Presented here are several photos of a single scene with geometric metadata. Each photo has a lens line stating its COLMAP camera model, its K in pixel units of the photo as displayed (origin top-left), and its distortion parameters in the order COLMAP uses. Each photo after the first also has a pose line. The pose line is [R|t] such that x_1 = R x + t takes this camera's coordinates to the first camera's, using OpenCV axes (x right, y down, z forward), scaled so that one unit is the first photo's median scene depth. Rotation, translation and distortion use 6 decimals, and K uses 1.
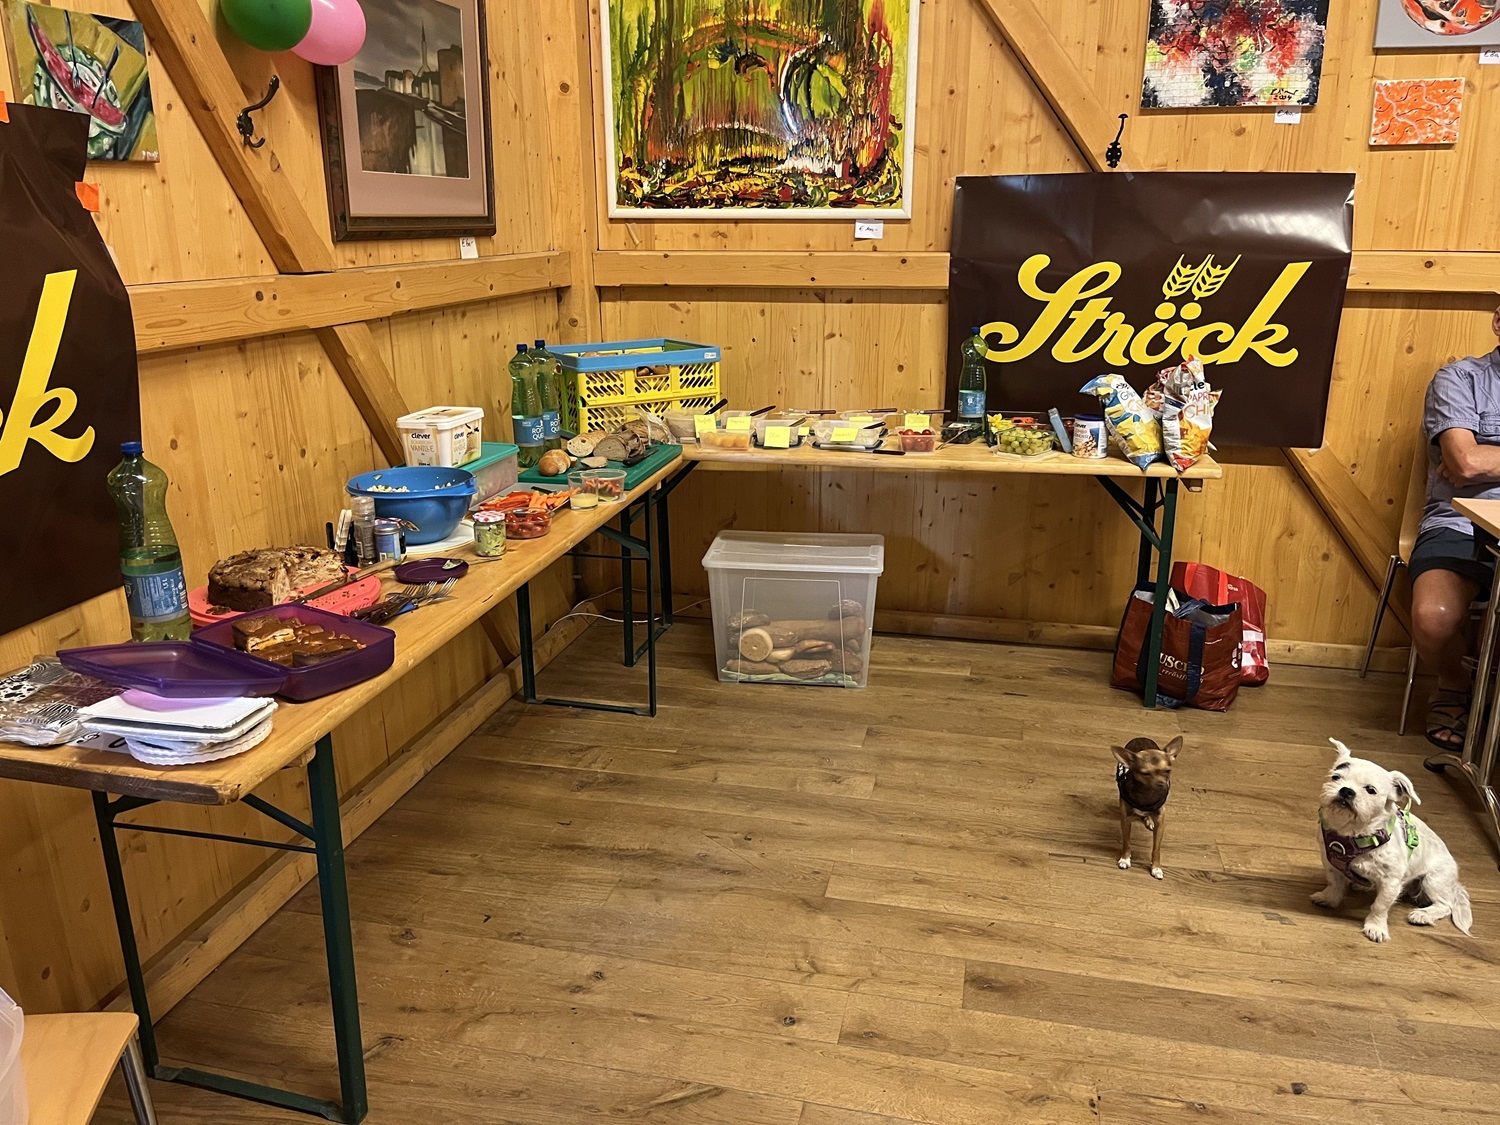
lens RADIAL K [[1135.9, 0, 745.8], [0, 1135.9, 572.4], [0, 0, 1]] dist [0.071526, -0.108941]
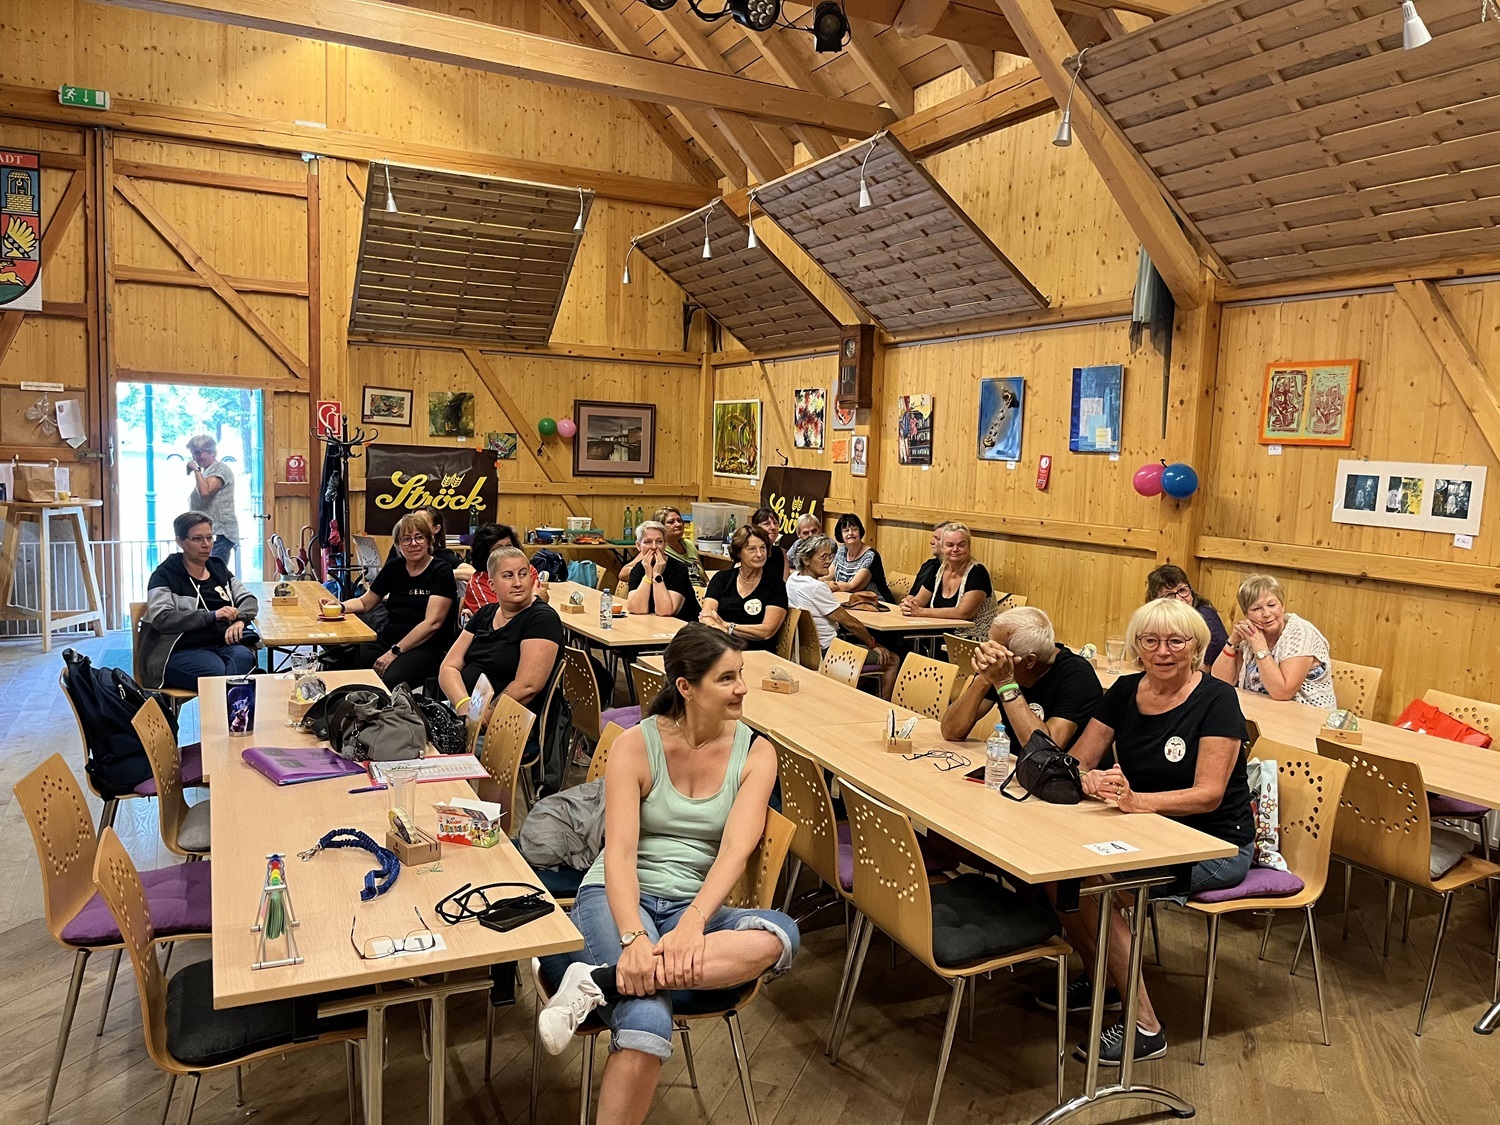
lens RADIAL K [[1135.9, 0, 745.8], [0, 1135.9, 572.4], [0, 0, 1]] dist [0.071526, -0.108941]
pose [[0.633271, 0.110134, -0.766054, 2.609911], [-0.266582, 0.960291, -0.082315, 0.177369], [0.726569, 0.256344, 0.637484, -0.874288]]
